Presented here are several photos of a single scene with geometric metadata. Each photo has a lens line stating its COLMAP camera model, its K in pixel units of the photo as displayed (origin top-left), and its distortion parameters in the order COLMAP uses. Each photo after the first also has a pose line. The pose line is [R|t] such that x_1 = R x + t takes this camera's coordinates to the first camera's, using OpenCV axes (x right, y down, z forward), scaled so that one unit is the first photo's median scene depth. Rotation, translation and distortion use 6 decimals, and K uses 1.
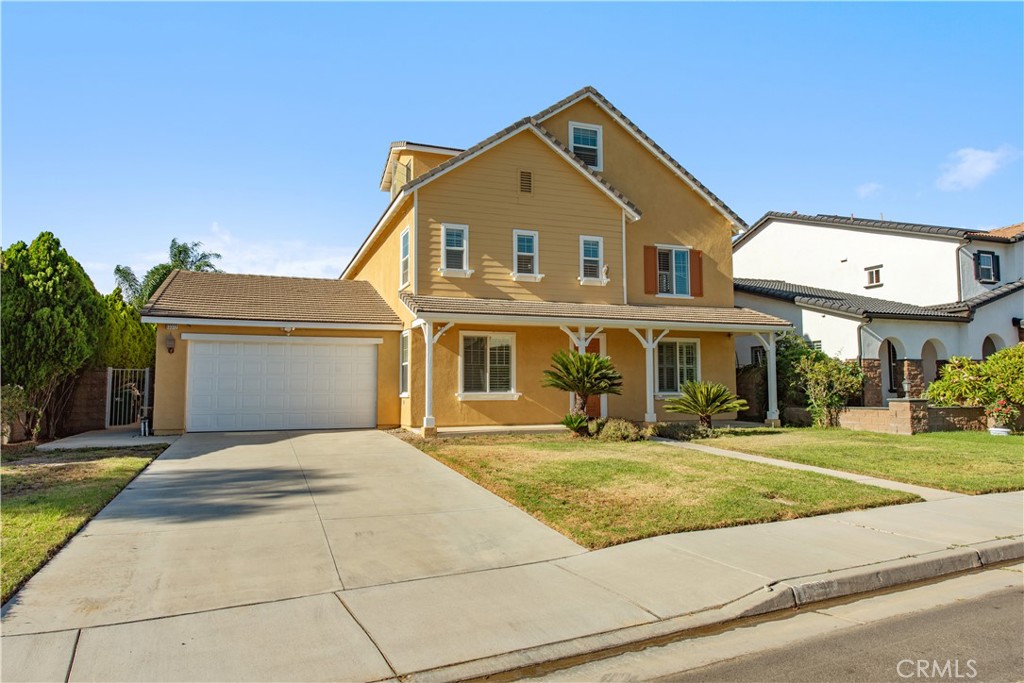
lens RADIAL K [[692.8, 0, 513.6], [0, 692.8, 341.7], [0, 0, 1]] dist [0.010316, -0.001673]
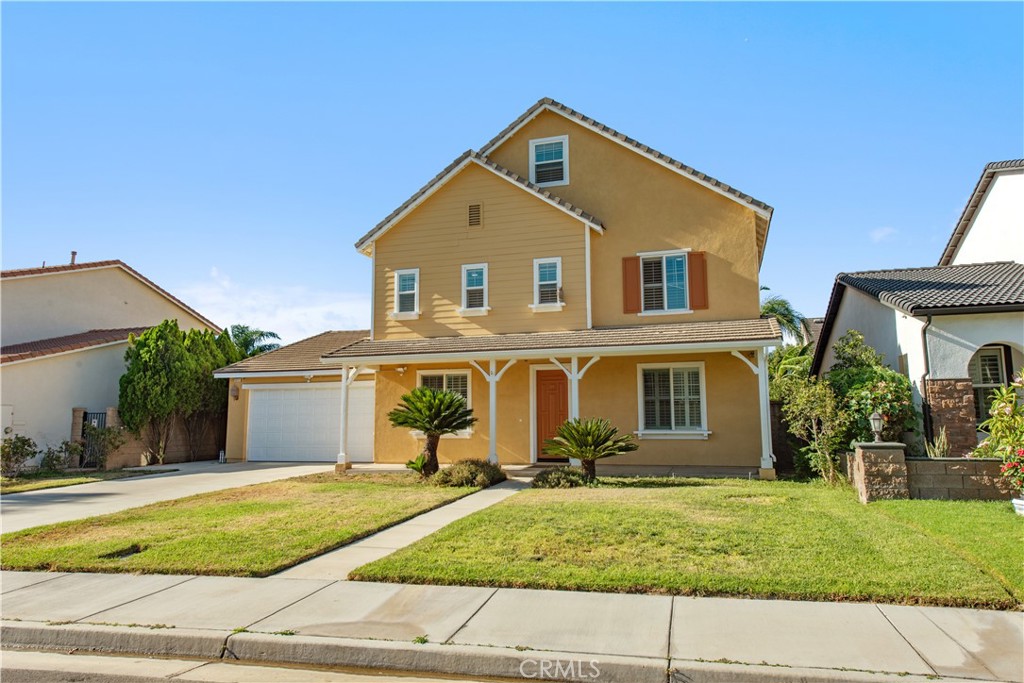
lens RADIAL K [[692.8, 0, 514.2], [0, 692.8, 339.4], [0, 0, 1]] dist [0.010316, -0.001673]
pose [[0.772514, -0.079298, -0.630027, 0.658025], [0.047148, 0.996596, -0.067625, 0.014079], [0.633245, 0.022537, 0.773623, 0.275716]]
